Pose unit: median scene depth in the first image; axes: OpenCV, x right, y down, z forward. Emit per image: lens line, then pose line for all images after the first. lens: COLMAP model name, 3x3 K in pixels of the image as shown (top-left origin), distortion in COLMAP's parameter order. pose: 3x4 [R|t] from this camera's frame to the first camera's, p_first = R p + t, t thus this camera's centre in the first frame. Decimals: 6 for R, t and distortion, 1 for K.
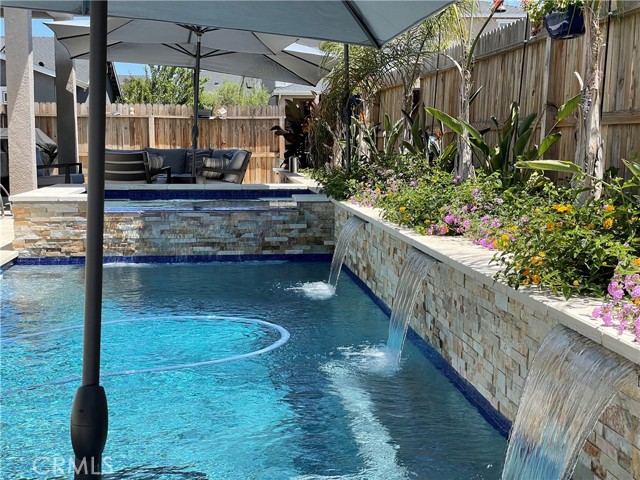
lens RADIAL K [[957.3, 0, 320.0], [0, 957.3, 240.0], [0, 0, 1]] dist [0.118566, 0.058552]
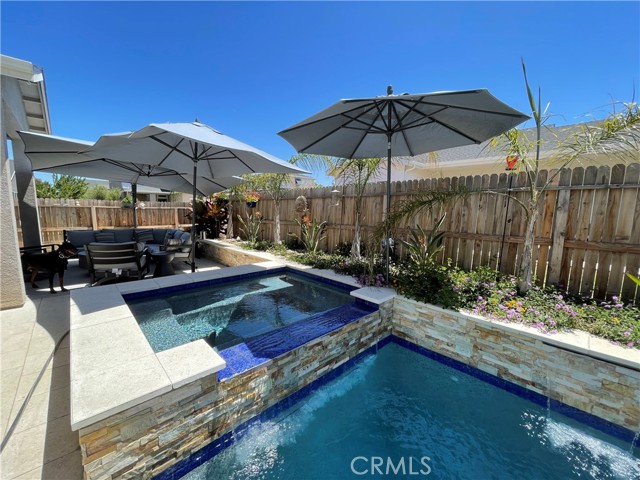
lens RADIAL K [[259.4, 0, 321.9], [0, 259.4, 242.6], [0, 0, 1]] dist [0.000470, -0.000010]
pose [[0.792322, -0.064971, 0.606634, -0.282053], [0.045724, 0.997841, 0.047149, -0.138833], [-0.608387, -0.009620, 0.793582, 0.778062]]
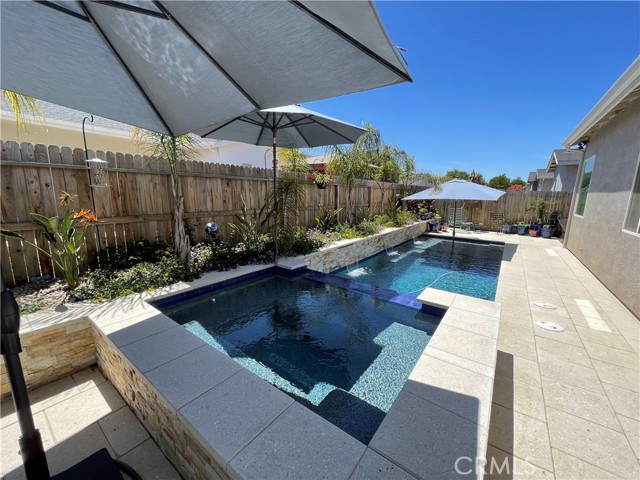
lens RADIAL K [[256.9, 0, 319.8], [0, 256.9, 241.6], [0, 0, 1]] dist [0.006490, -0.000139]
pose [[-0.733722, -0.144390, 0.663930, -0.342190], [0.045861, 0.964406, 0.260419, -0.199422], [-0.677900, 0.221523, -0.700984, 1.304611]]
